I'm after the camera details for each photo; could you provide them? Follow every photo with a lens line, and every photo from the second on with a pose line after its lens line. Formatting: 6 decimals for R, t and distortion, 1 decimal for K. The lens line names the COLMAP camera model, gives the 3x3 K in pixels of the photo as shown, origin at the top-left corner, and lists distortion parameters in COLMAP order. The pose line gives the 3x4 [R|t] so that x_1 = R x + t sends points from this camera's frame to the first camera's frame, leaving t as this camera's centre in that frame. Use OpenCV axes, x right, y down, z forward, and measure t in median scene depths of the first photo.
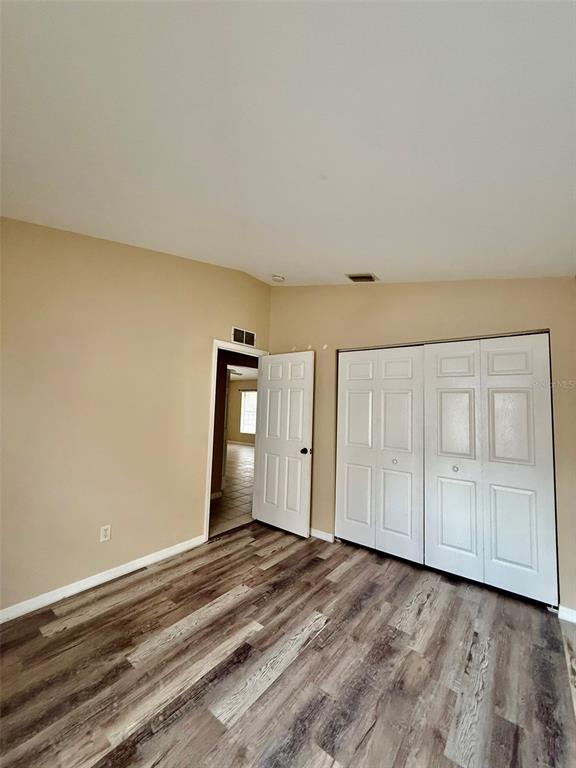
lens RADIAL K [[304.6, 0, 295.4], [0, 304.6, 383.1], [0, 0, 1]] dist [-0.001072, -0.000284]
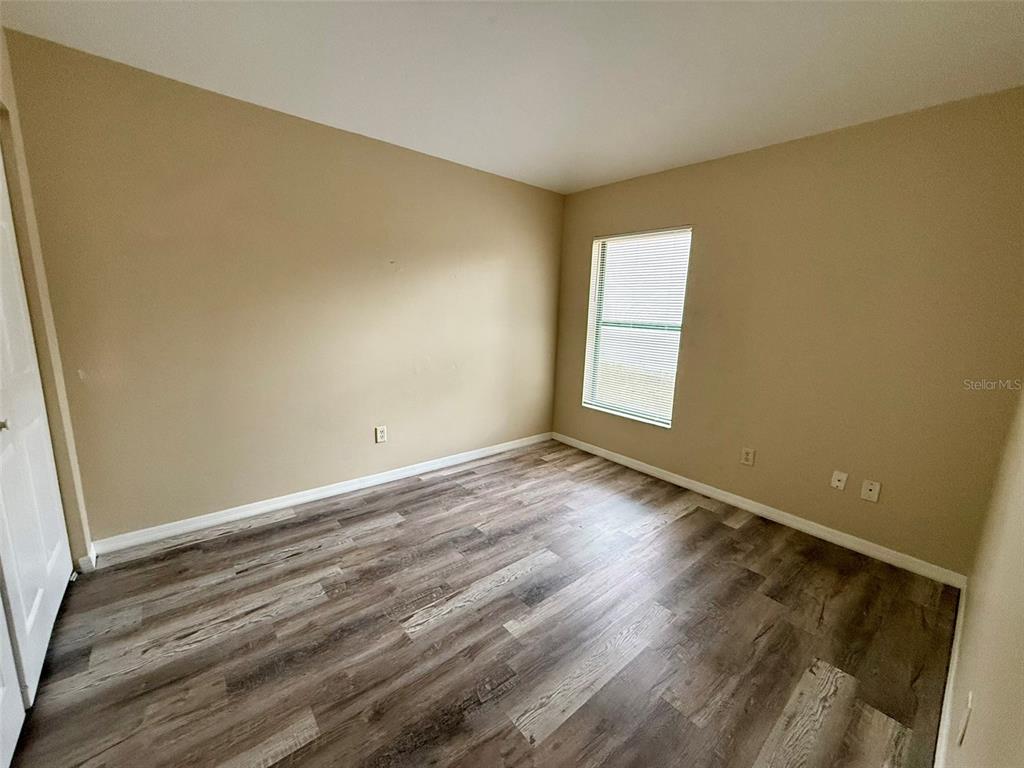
lens RADIAL K [[406.1, 0, 514.8], [0, 406.1, 383.3], [0, 0, 1]] dist [-0.001072, -0.000284]
pose [[-0.972587, -0.107328, 0.206290, -0.263055], [-0.086052, 0.990255, 0.109500, 0.171386], [-0.216032, 0.088746, -0.972345, 1.863577]]
